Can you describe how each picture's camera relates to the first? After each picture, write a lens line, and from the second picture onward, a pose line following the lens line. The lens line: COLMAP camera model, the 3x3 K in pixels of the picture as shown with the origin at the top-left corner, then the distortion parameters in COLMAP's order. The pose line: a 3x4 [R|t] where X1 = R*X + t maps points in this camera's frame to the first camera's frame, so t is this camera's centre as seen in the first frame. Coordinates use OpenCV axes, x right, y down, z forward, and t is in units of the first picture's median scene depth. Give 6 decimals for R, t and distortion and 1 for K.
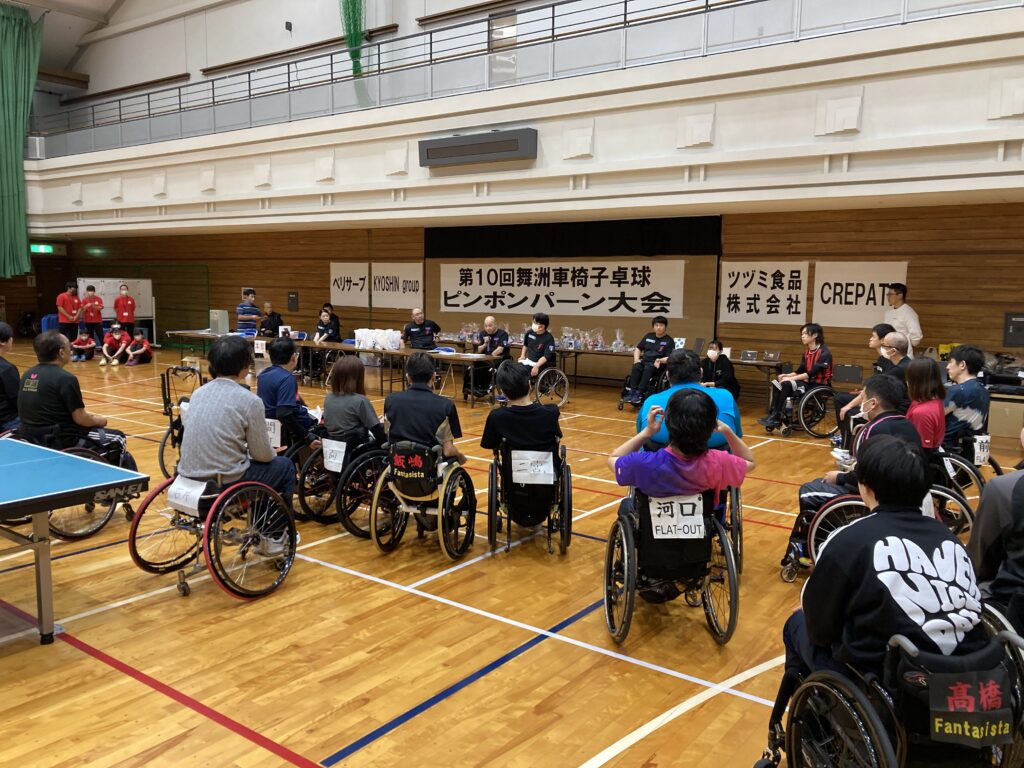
lens RADIAL K [[848.8, 0, 510.2], [0, 848.8, 374.5], [0, 0, 1]] dist [0.106547, -0.009714]
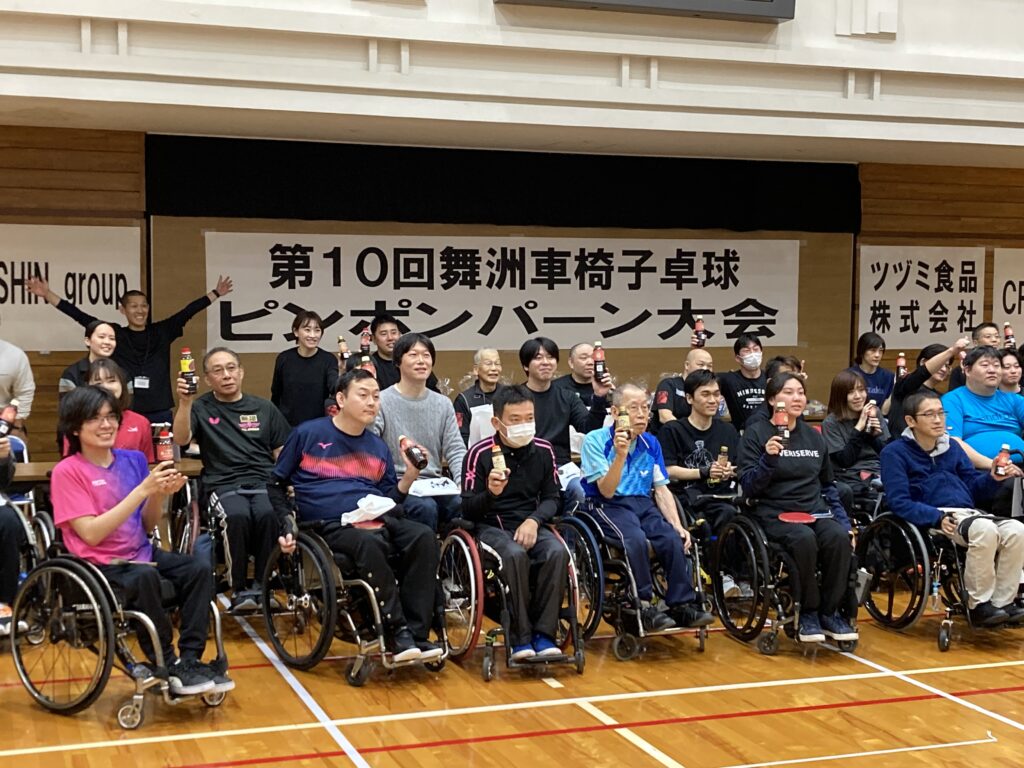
lens RADIAL K [[1503.9, 0, 512.5], [0, 1503.9, 393.6], [0, 0, 1]] dist [0.174516, 0.000000]
pose [[0.550472, -0.071372, 0.831797, -0.686767], [0.083058, 0.996078, 0.030501, -0.077692], [-0.830712, 0.052297, 0.554241, 0.595418]]
